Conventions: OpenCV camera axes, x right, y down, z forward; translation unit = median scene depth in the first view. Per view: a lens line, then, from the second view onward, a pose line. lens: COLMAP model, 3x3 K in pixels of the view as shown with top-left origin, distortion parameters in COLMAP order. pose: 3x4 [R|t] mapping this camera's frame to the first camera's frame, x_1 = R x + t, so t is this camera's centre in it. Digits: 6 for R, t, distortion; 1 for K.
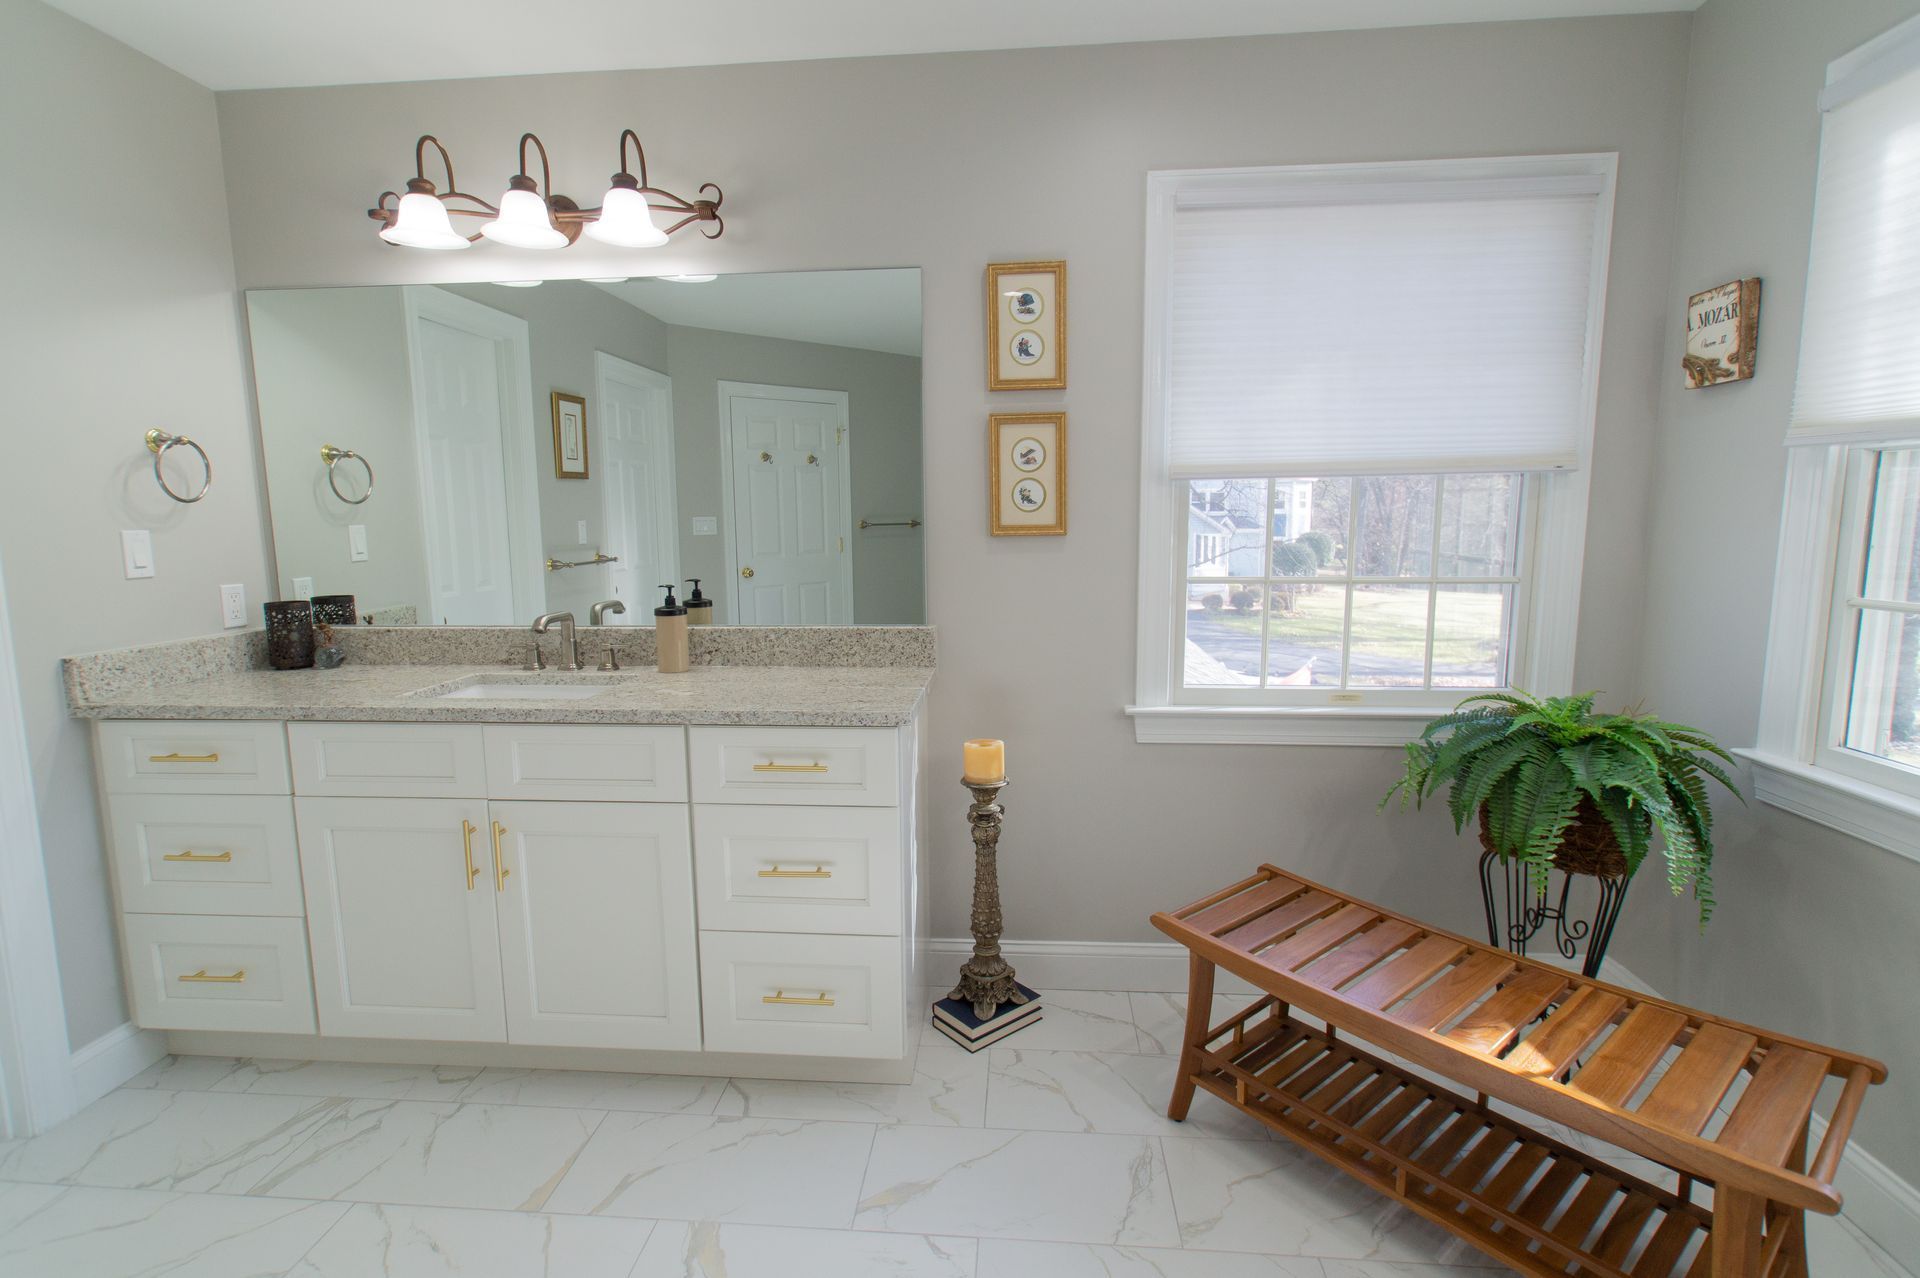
lens RADIAL K [[916.3, 0, 953.8], [0, 916.3, 640.4], [0, 0, 1]] dist [-0.015864, 0.011153]
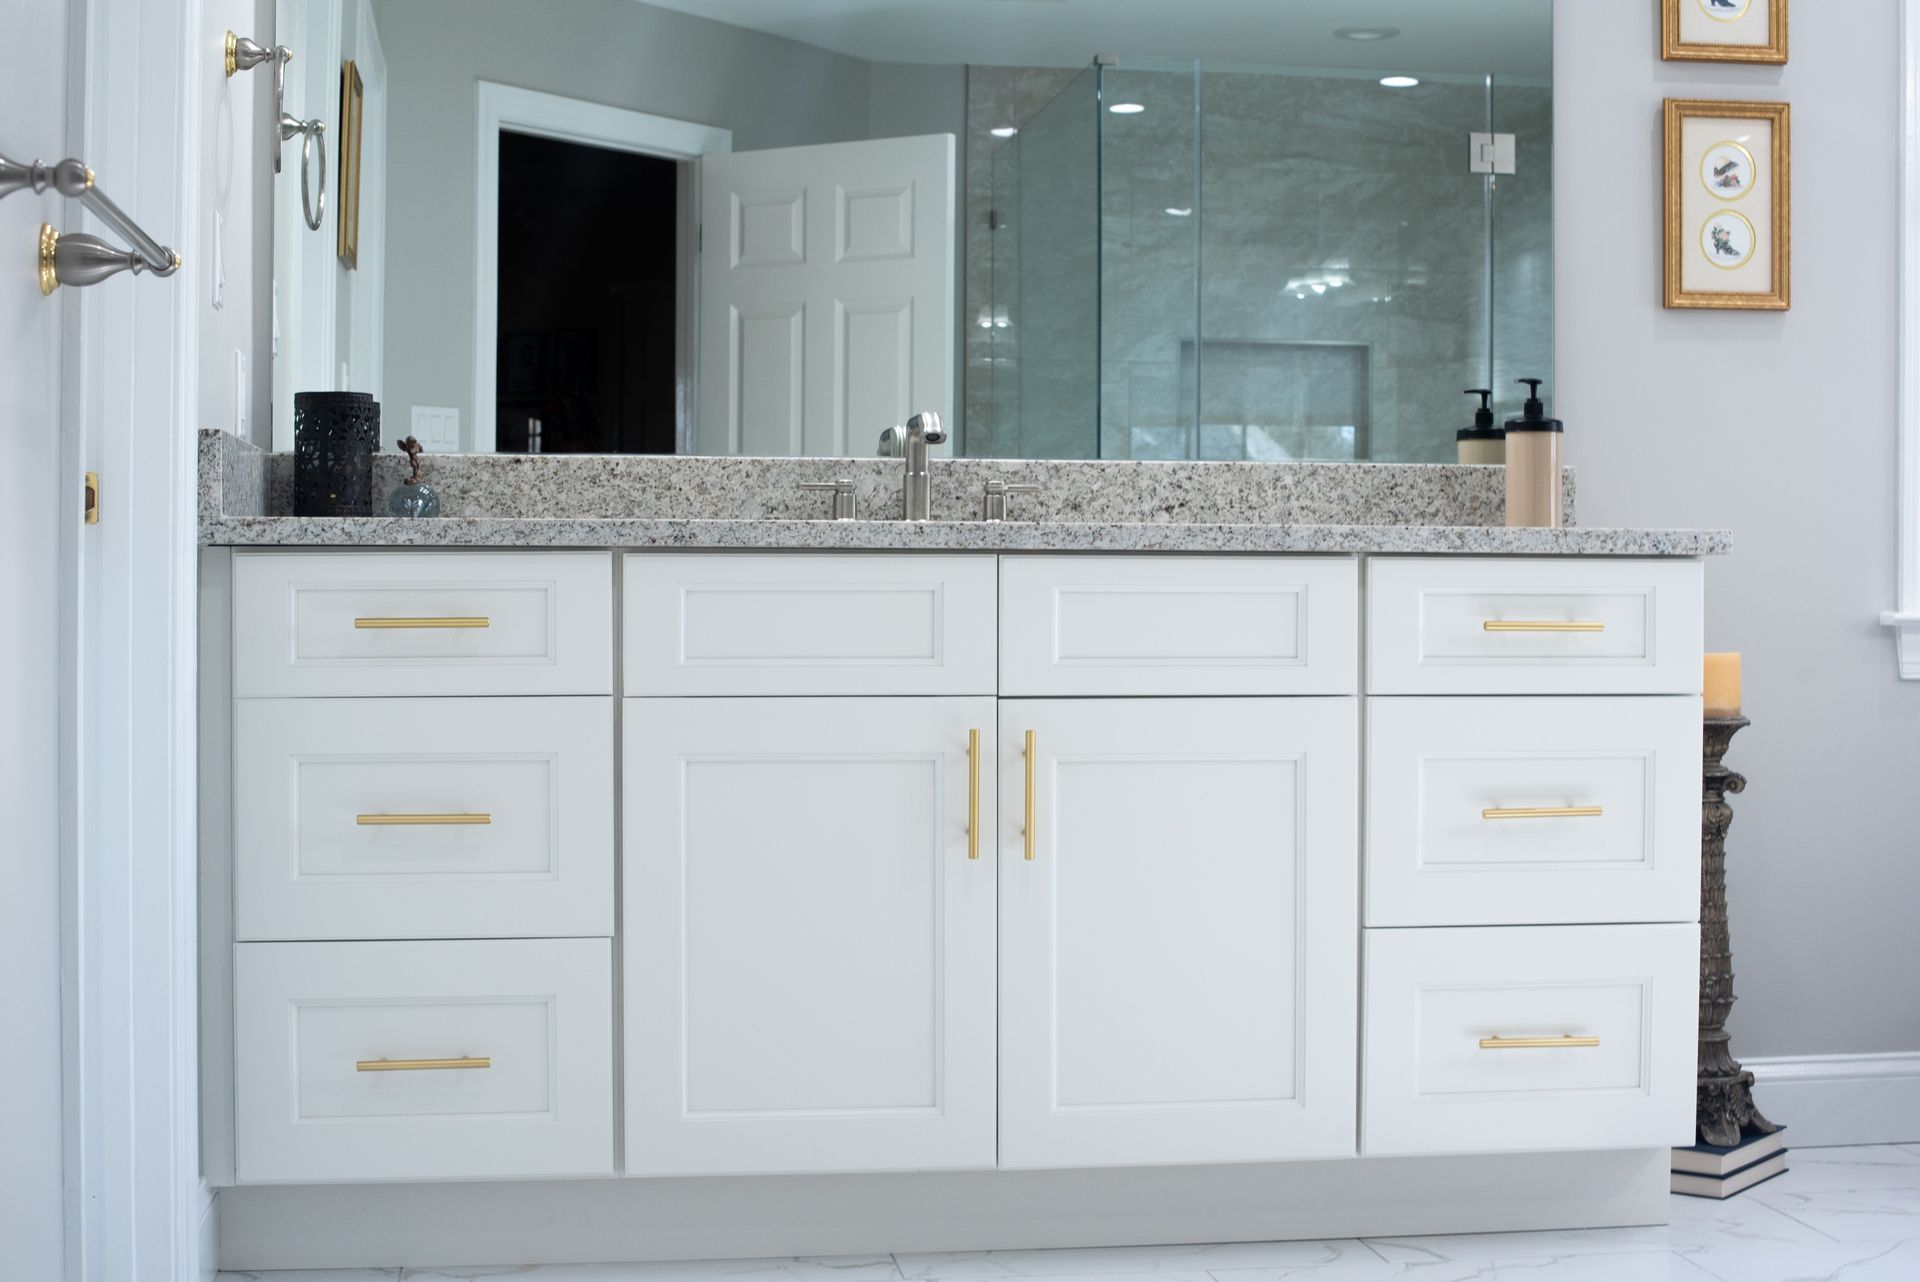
lens RADIAL K [[2795.2, 0, 960.0], [0, 2795.2, 641.0], [0, 0, 1]] dist [-0.241106, 0.764625]
pose [[0.973997, 0.009788, 0.226350, -0.789558], [0.019266, 0.991869, -0.125797, 0.304695], [-0.225741, 0.126887, 0.965889, -0.538265]]
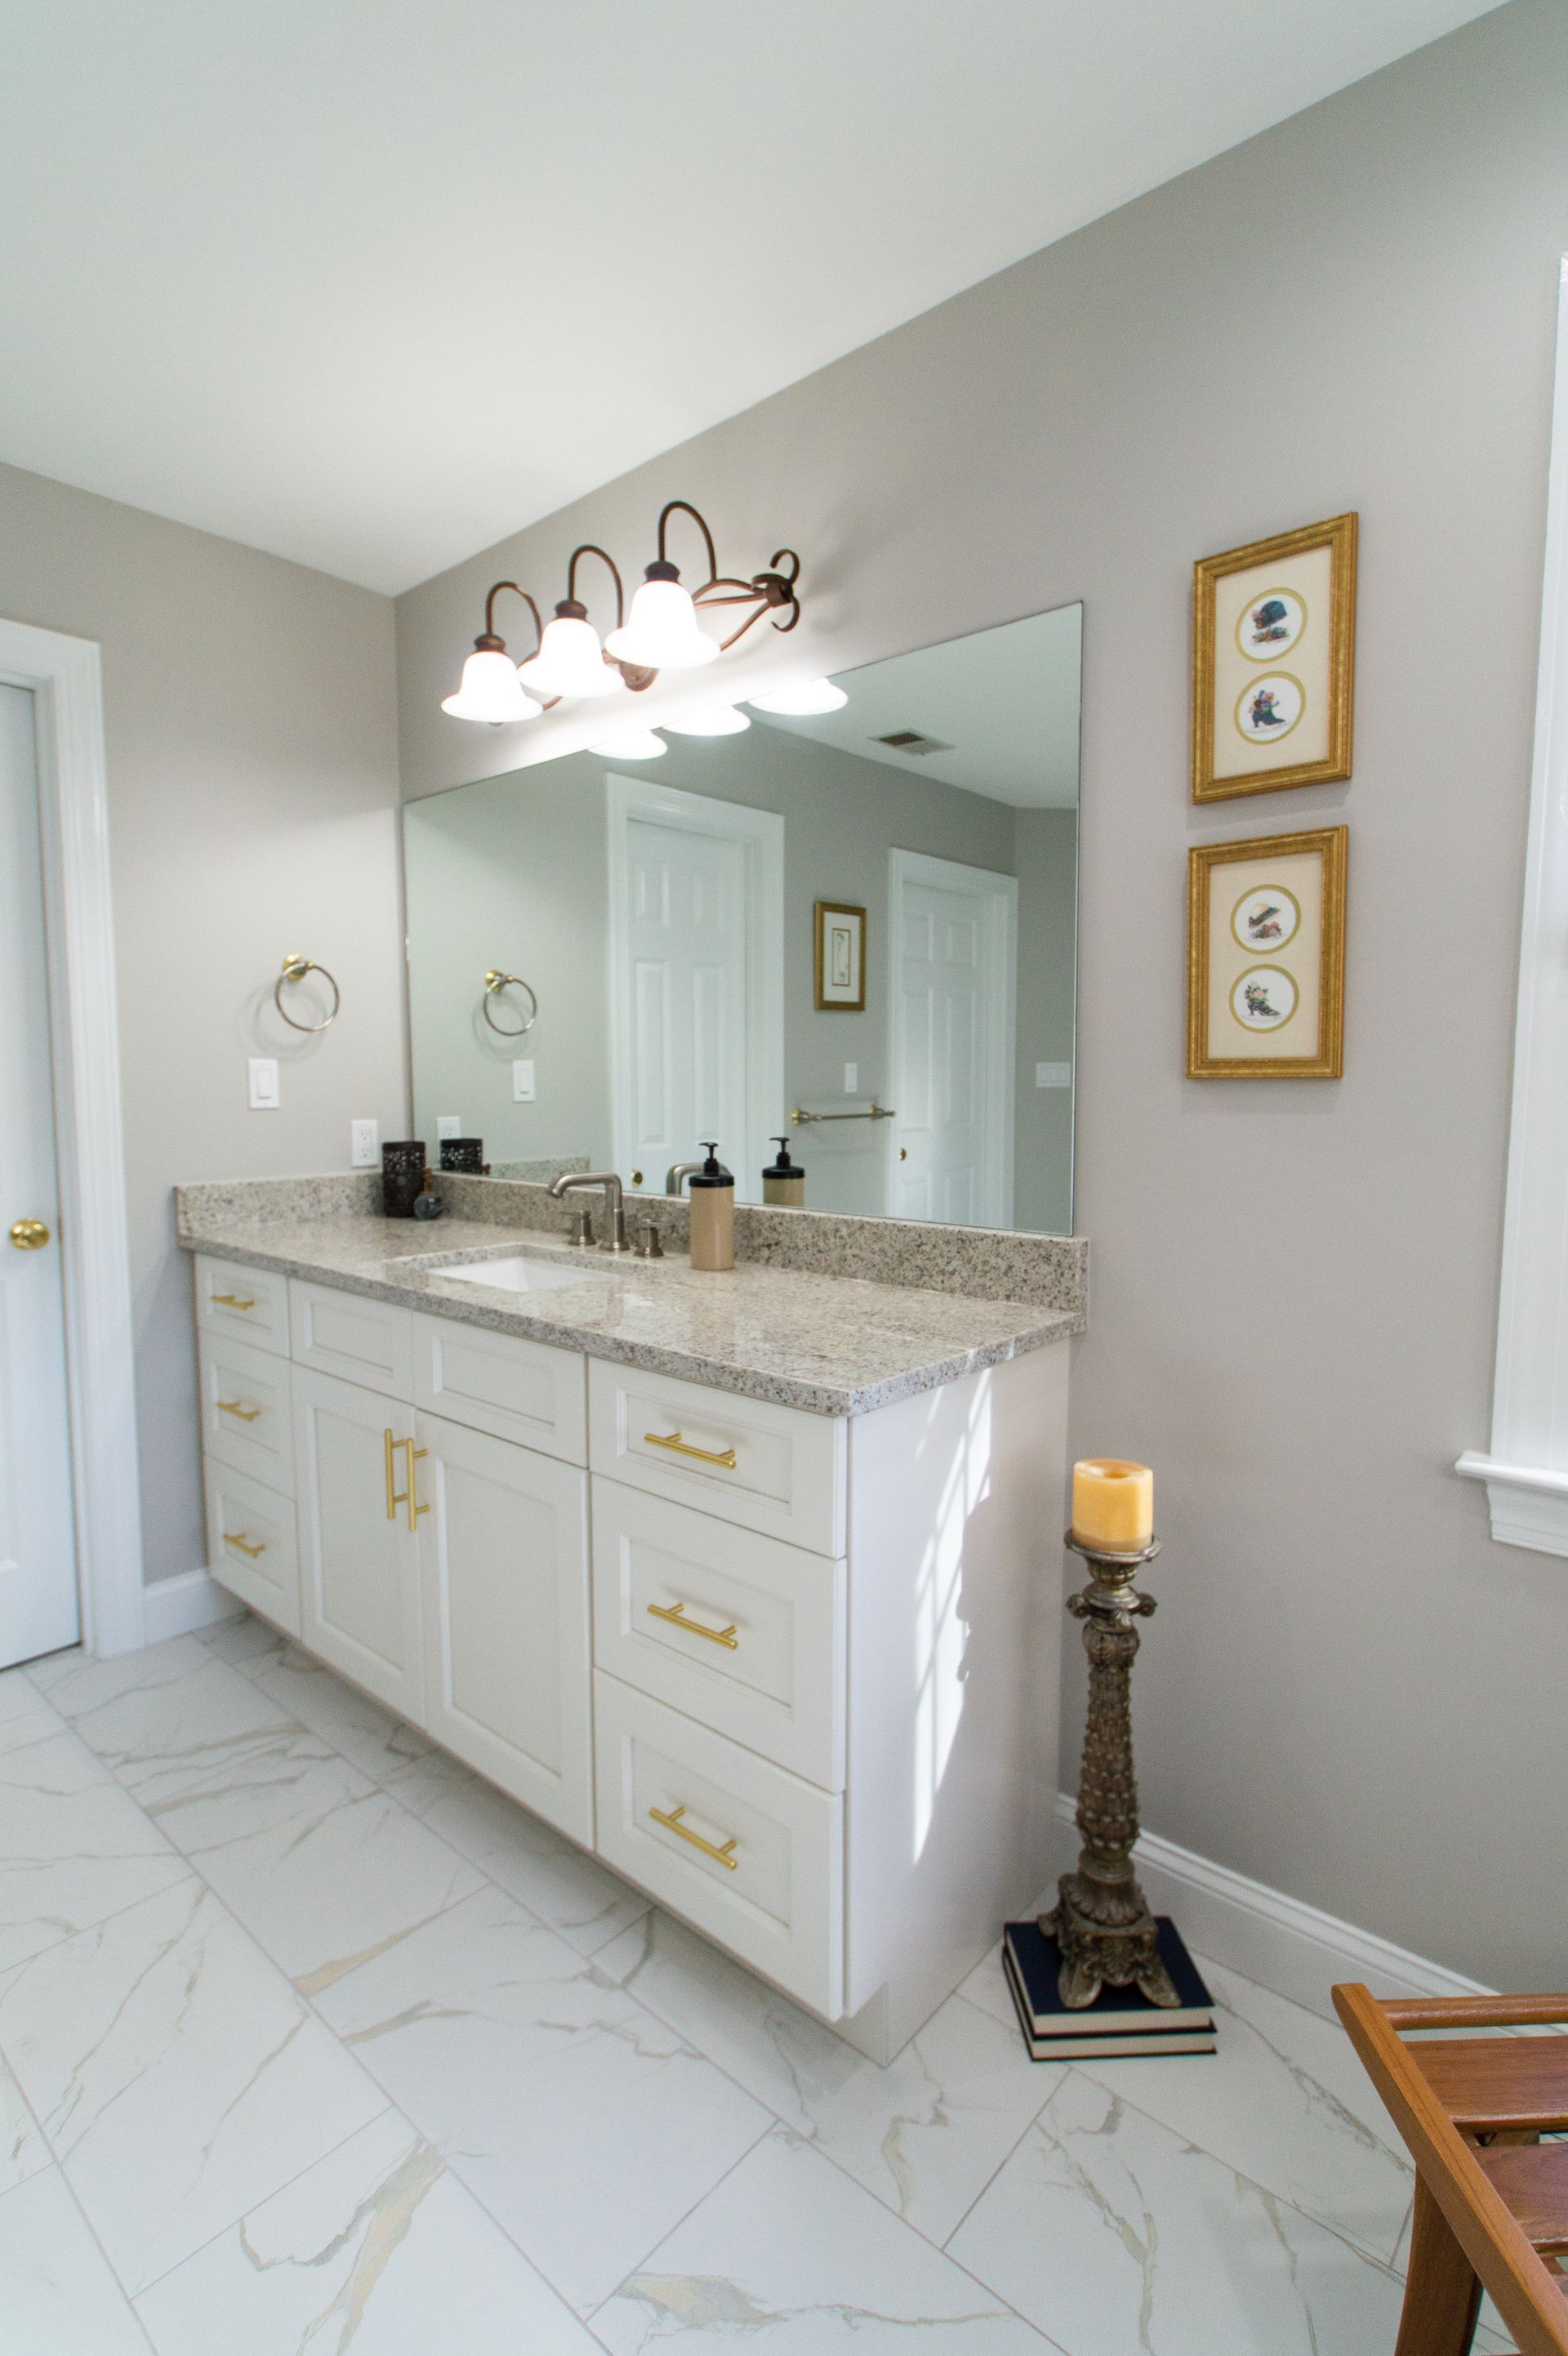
lens RADIAL K [[1132.2, 0, 788.2], [0, 1132.2, 1175.3], [0, 0, 1]] dist [-0.010583, 0.011404]
pose [[0.800011, 0.063440, -0.596622, 0.254352], [-0.089734, 0.995861, -0.014432, -0.029497], [0.593237, 0.065083, 0.802393, 0.354804]]
